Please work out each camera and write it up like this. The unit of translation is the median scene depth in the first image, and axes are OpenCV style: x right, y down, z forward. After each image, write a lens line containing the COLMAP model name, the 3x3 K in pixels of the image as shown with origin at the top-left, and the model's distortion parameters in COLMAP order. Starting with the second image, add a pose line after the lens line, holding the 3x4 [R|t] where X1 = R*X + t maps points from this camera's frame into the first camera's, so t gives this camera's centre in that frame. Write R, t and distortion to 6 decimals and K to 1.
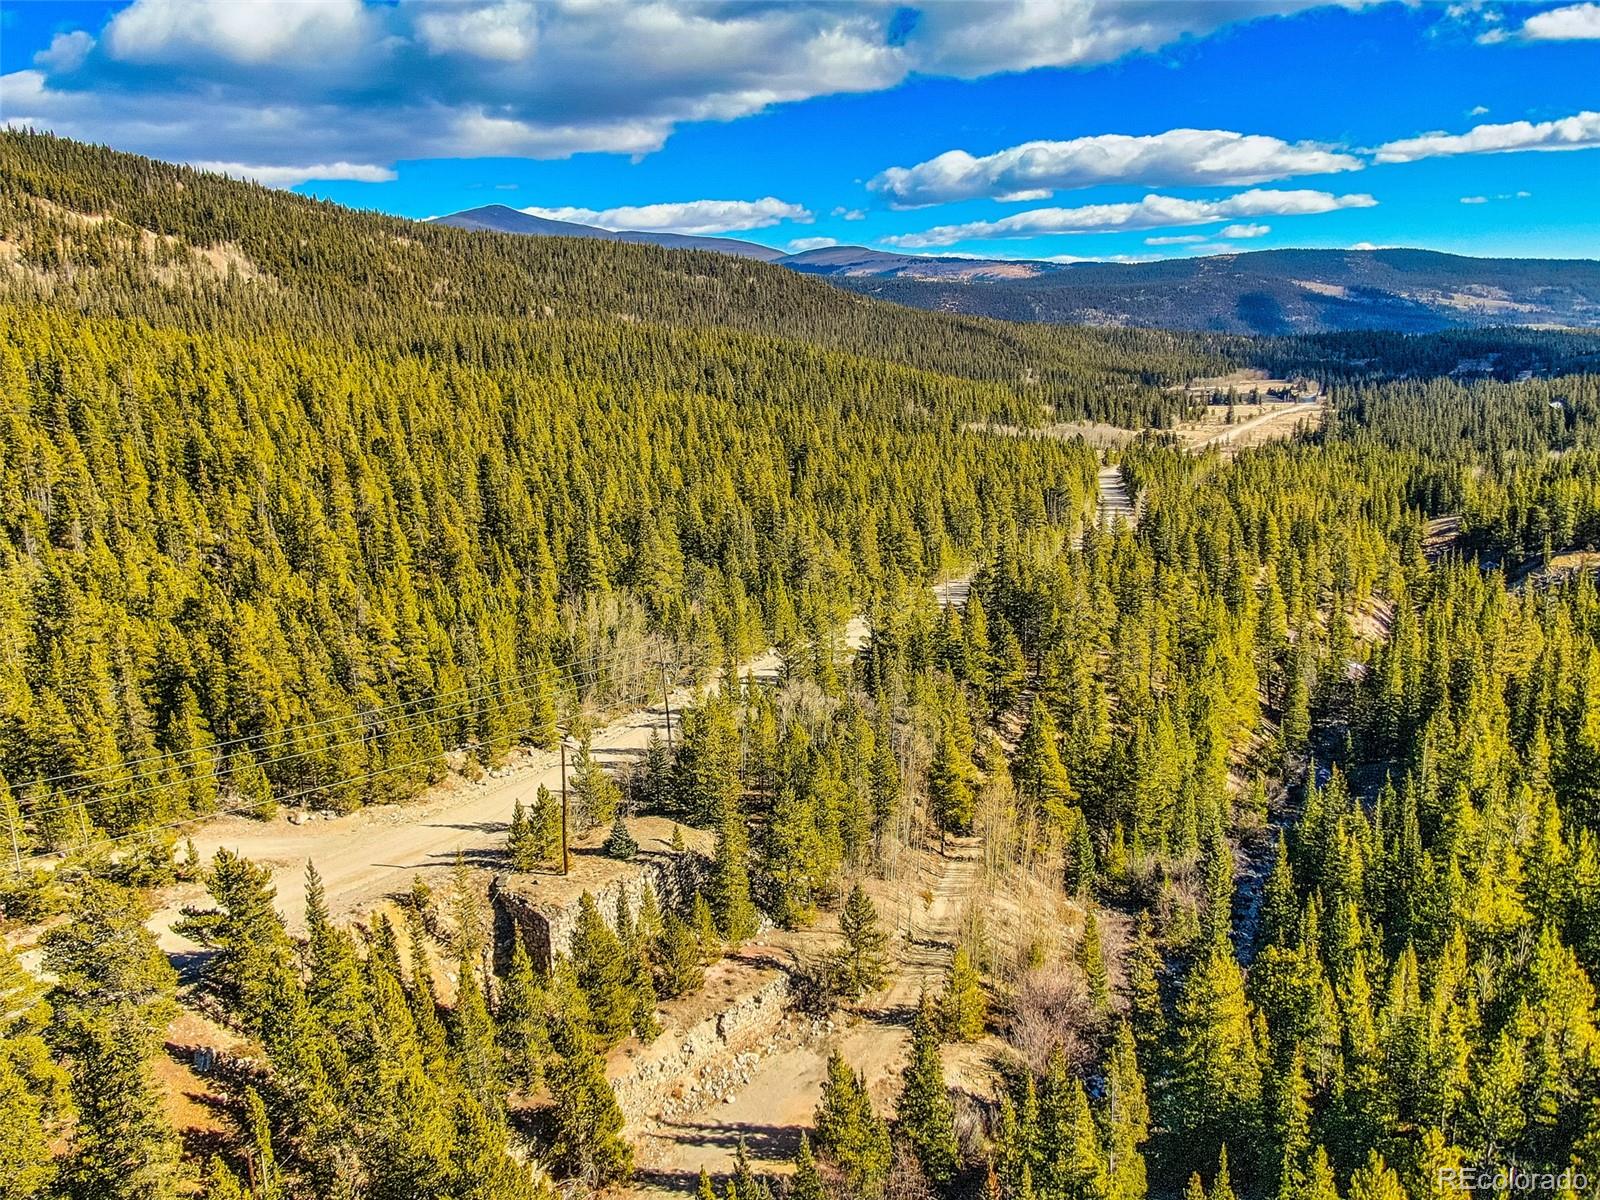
lens RADIAL K [[1145.2, 0, 796.8], [0, 1145.2, 598.4], [0, 0, 1]] dist [-0.013588, 0.035914]
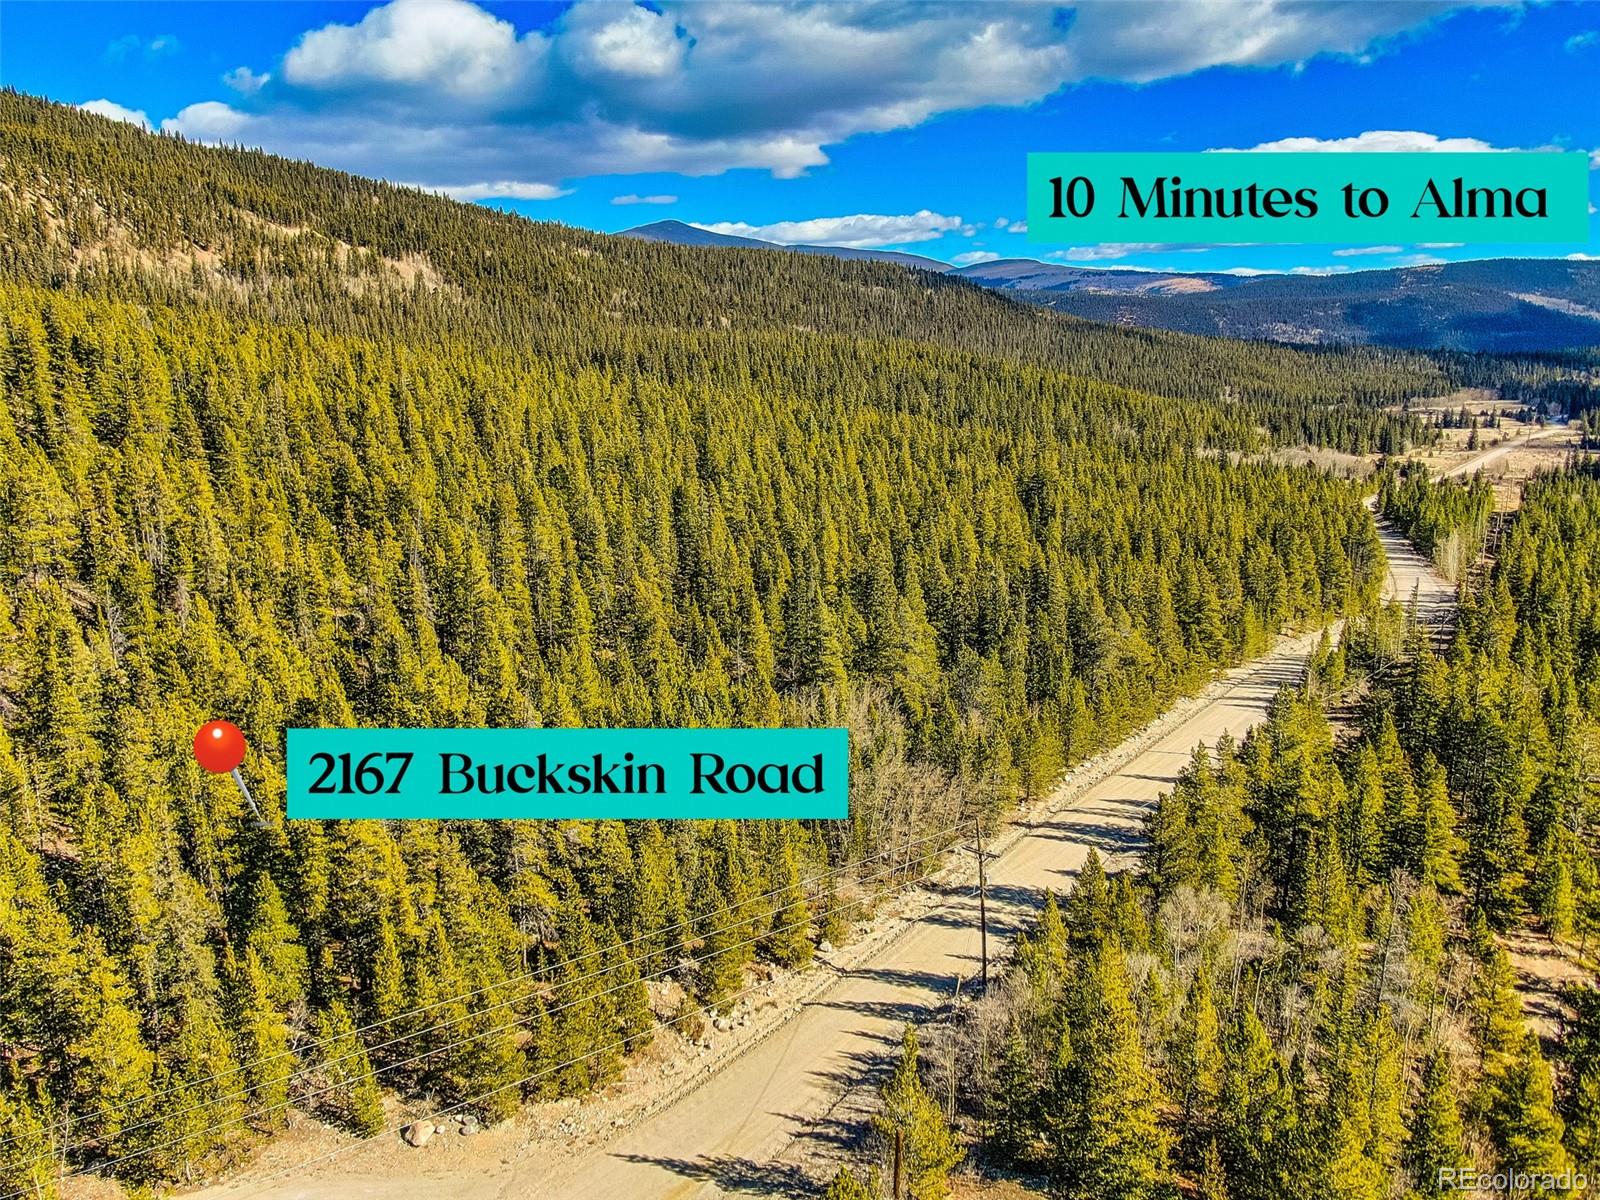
lens RADIAL K [[1145.2, 0, 805.6], [0, 1145.2, 597.7], [0, 0, 1]] dist [-0.013588, 0.035914]
pose [[0.991325, 0.034080, -0.126937, -0.063862], [-0.035551, 0.999324, -0.009340, -0.035404], [0.126533, 0.013771, 0.991867, 0.163000]]
